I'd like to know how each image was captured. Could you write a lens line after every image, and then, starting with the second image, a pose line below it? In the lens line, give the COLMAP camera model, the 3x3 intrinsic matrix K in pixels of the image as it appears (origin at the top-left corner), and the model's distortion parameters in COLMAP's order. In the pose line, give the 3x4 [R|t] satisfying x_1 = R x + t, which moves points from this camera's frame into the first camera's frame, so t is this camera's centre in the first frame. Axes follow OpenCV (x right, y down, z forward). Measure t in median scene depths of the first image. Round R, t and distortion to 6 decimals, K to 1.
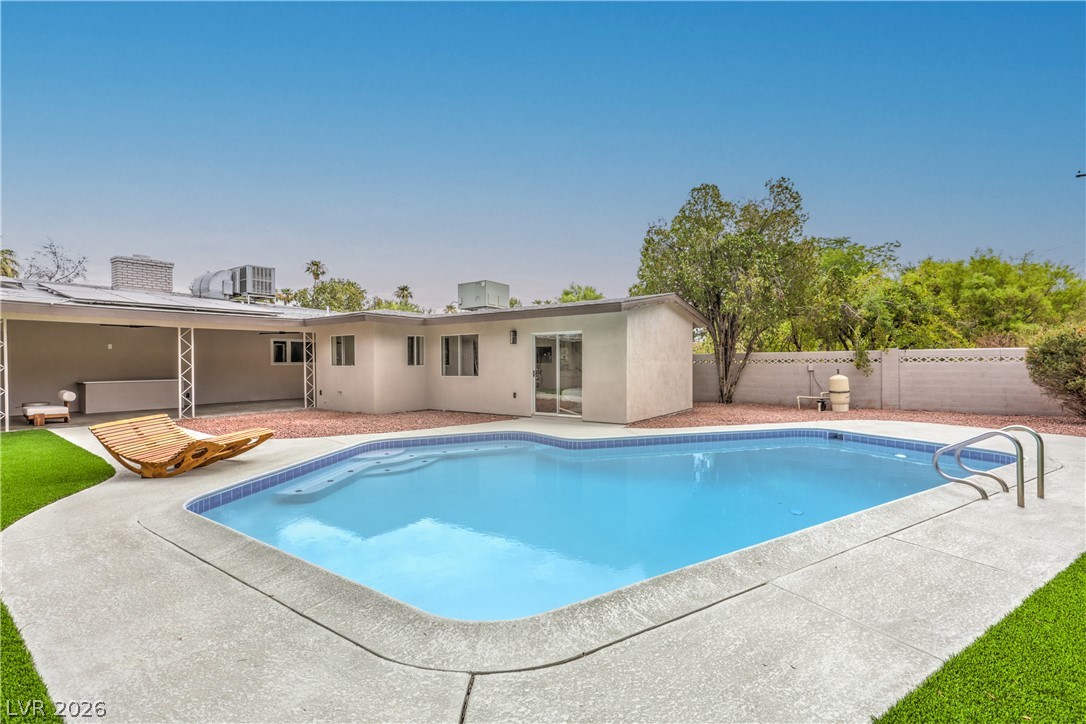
lens RADIAL K [[502.2, 0, 546.3], [0, 502.2, 366.9], [0, 0, 1]] dist [-0.001680, -0.000136]
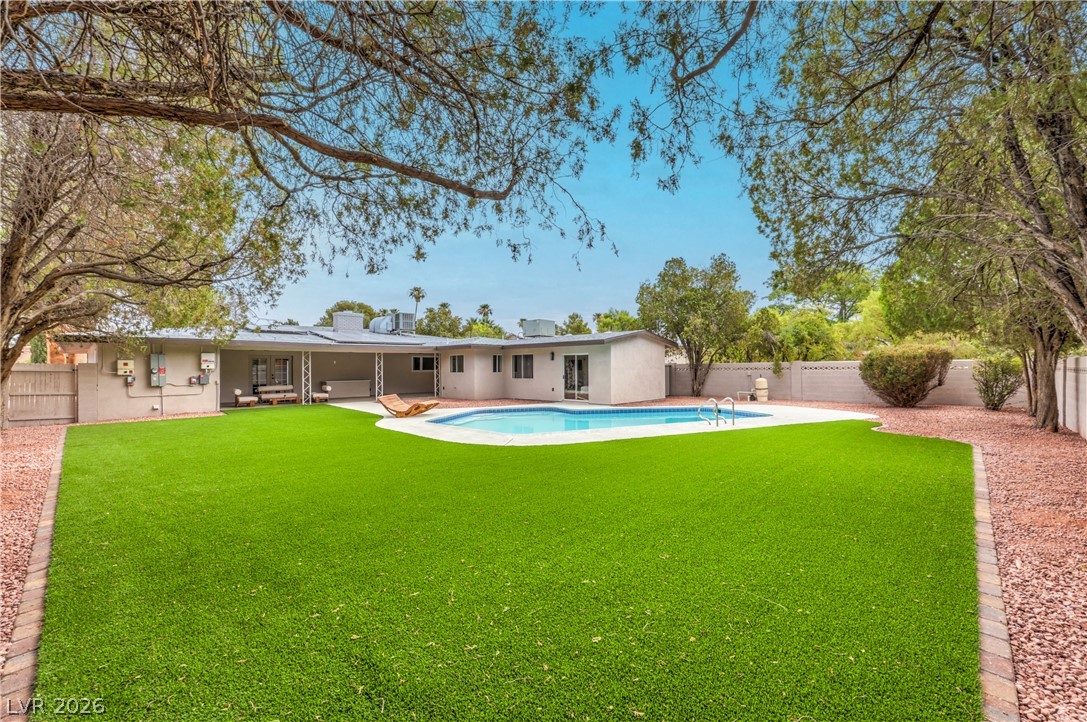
lens RADIAL K [[446.7, 0, 547.1], [0, 446.7, 362.5], [0, 0, 1]] dist [0.000357, -0.000224]
pose [[0.990774, -0.004235, -0.135460, 0.111943], [0.001843, 0.999840, -0.017773, -0.008478], [0.135514, 0.017359, 0.990623, -0.476778]]
